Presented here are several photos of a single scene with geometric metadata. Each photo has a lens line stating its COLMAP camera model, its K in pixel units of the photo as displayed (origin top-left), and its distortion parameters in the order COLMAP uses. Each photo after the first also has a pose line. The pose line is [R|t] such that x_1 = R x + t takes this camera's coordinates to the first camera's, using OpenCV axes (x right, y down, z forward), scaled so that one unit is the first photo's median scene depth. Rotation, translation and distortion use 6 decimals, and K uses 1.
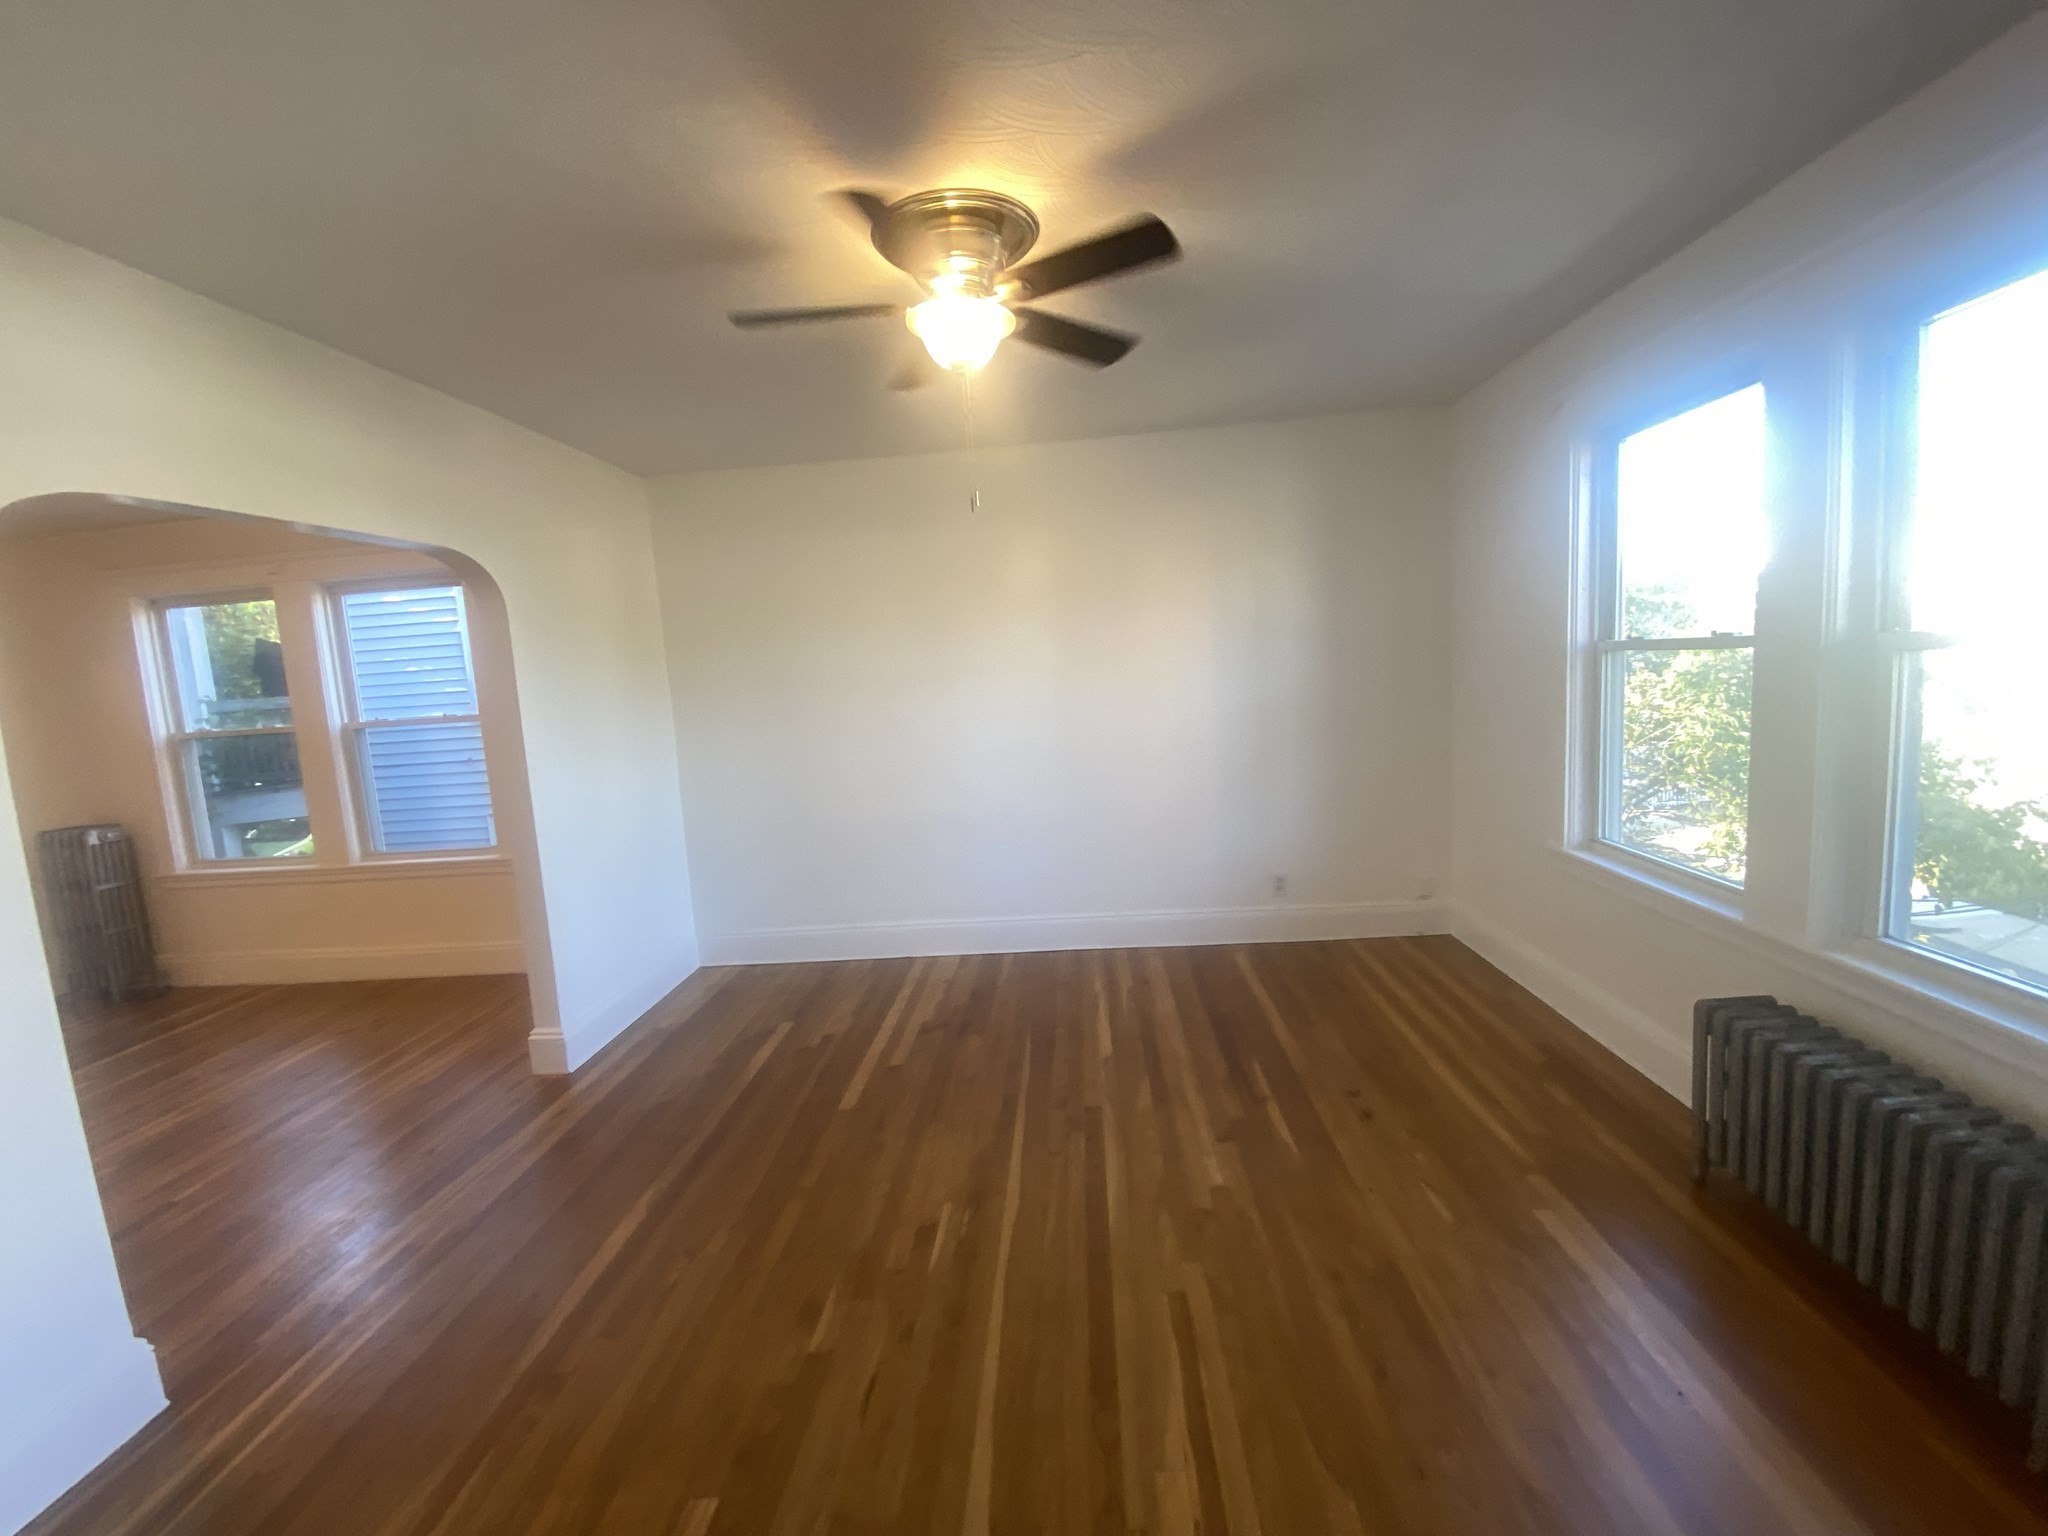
lens RADIAL K [[836.2, 0, 1019.4], [0, 836.2, 764.0], [0, 0, 1]] dist [-0.014871, -0.000895]
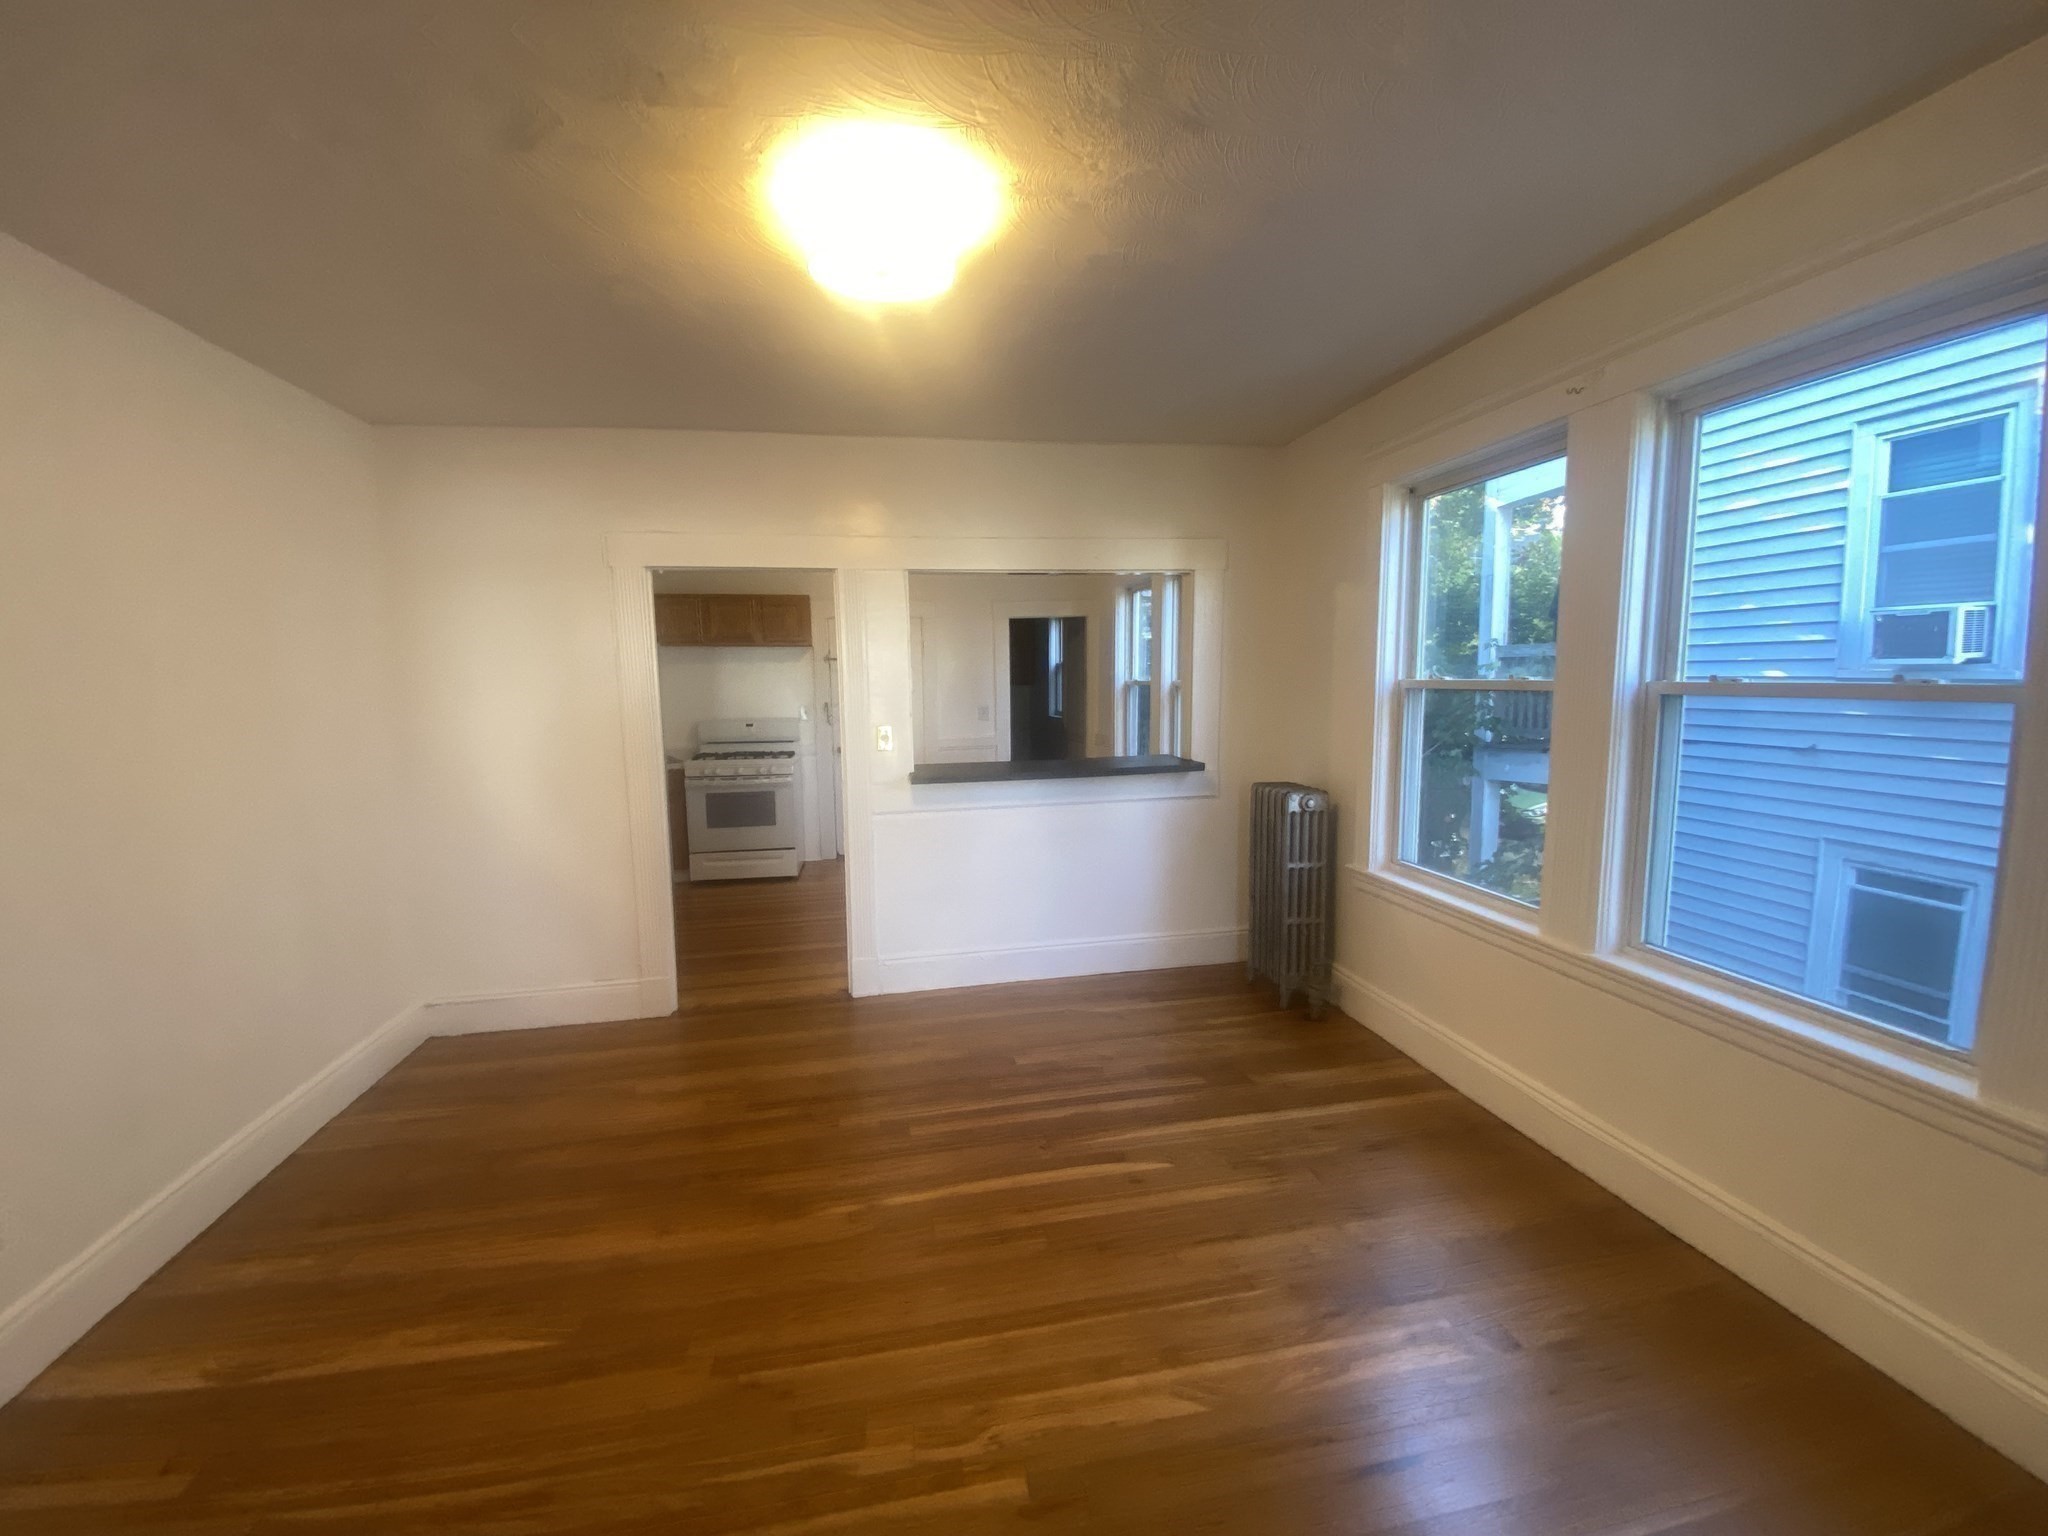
lens RADIAL K [[836.2, 0, 1022.4], [0, 836.2, 761.0], [0, 0, 1]] dist [-0.014871, -0.000895]
pose [[0.251743, 0.167621, -0.953168, -0.420453], [-0.119830, 0.982707, 0.141167, -0.027511], [0.960347, 0.078680, 0.267476, 0.502941]]
